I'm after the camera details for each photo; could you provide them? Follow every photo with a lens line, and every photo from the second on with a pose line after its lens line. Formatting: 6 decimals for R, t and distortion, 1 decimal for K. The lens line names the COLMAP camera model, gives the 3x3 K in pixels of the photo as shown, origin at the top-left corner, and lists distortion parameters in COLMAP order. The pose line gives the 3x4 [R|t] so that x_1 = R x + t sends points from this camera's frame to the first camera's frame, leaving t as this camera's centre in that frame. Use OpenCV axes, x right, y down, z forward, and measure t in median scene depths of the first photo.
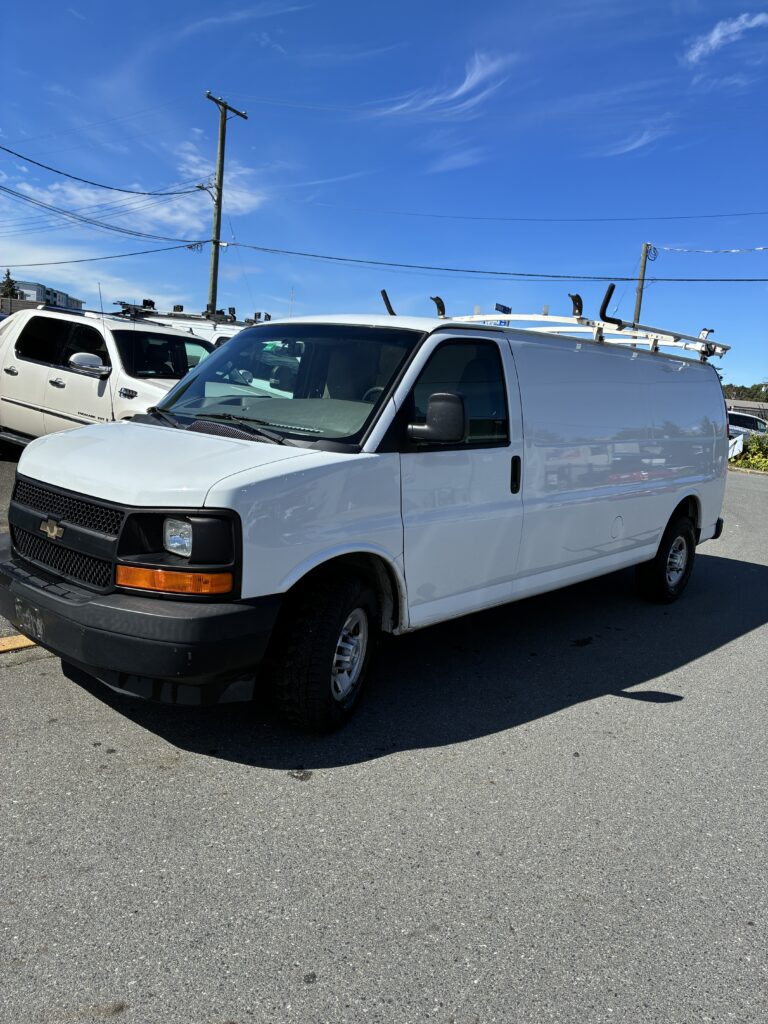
lens RADIAL K [[785.4, 0, 392.1], [0, 785.4, 511.6], [0, 0, 1]] dist [0.037395, -0.057759]
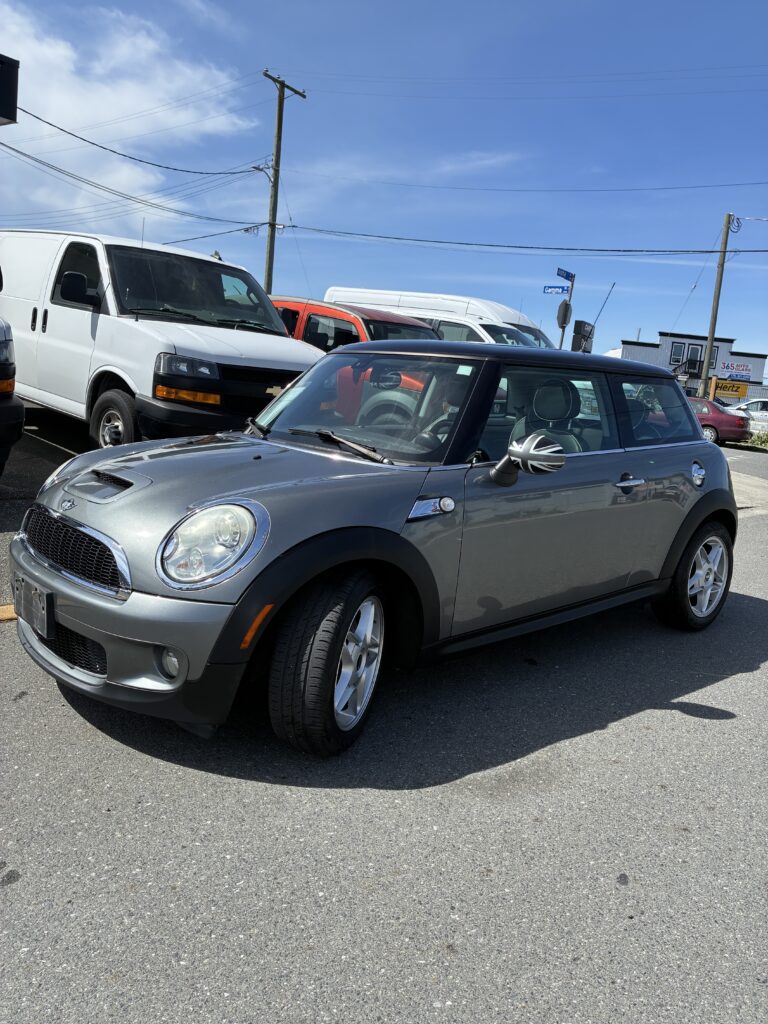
lens RADIAL K [[785.5, 0, 394.1], [0, 785.5, 505.8], [0, 0, 1]] dist [0.029779, -0.045551]
pose [[0.996524, 0.012062, -0.082428, 0.123969], [-0.012196, 0.999925, -0.001119, 0.053976], [0.082408, 0.002120, 0.996596, 0.462825]]
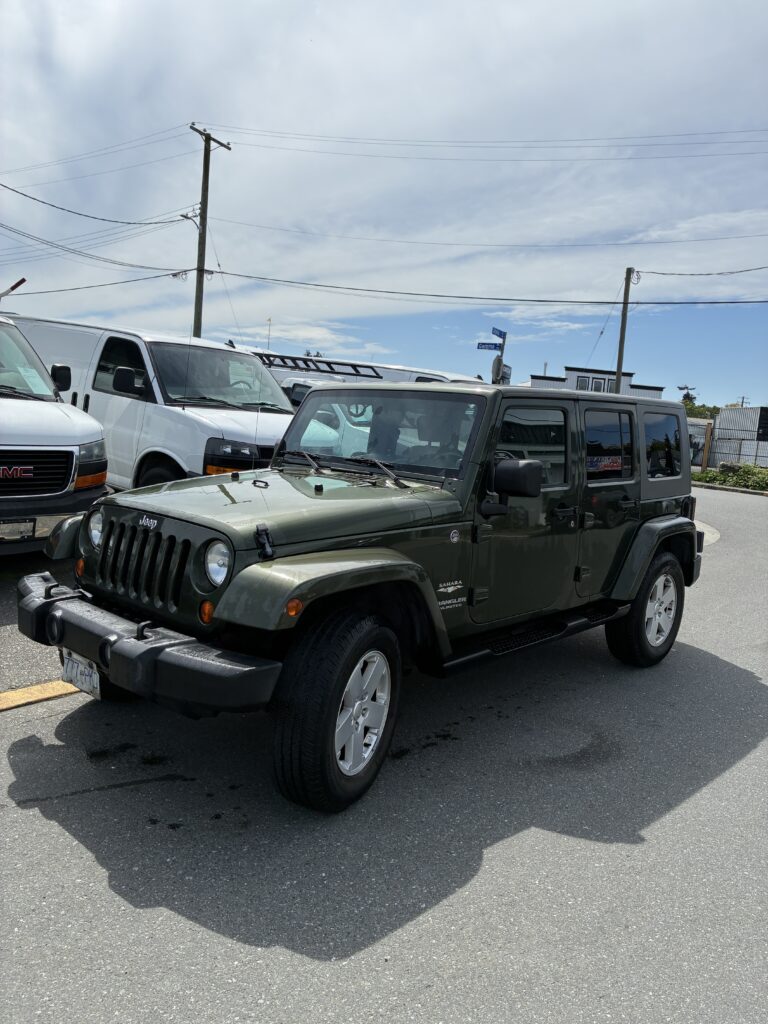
lens RADIAL K [[785.4, 0, 388.3], [0, 785.4, 502.7], [0, 0, 1]] dist [0.037395, -0.057759]
pose [[0.999652, -0.015489, 0.021332, -0.116837], [0.016355, 0.999023, -0.041043, -0.015433], [-0.020675, 0.041378, 0.998930, 0.067602]]
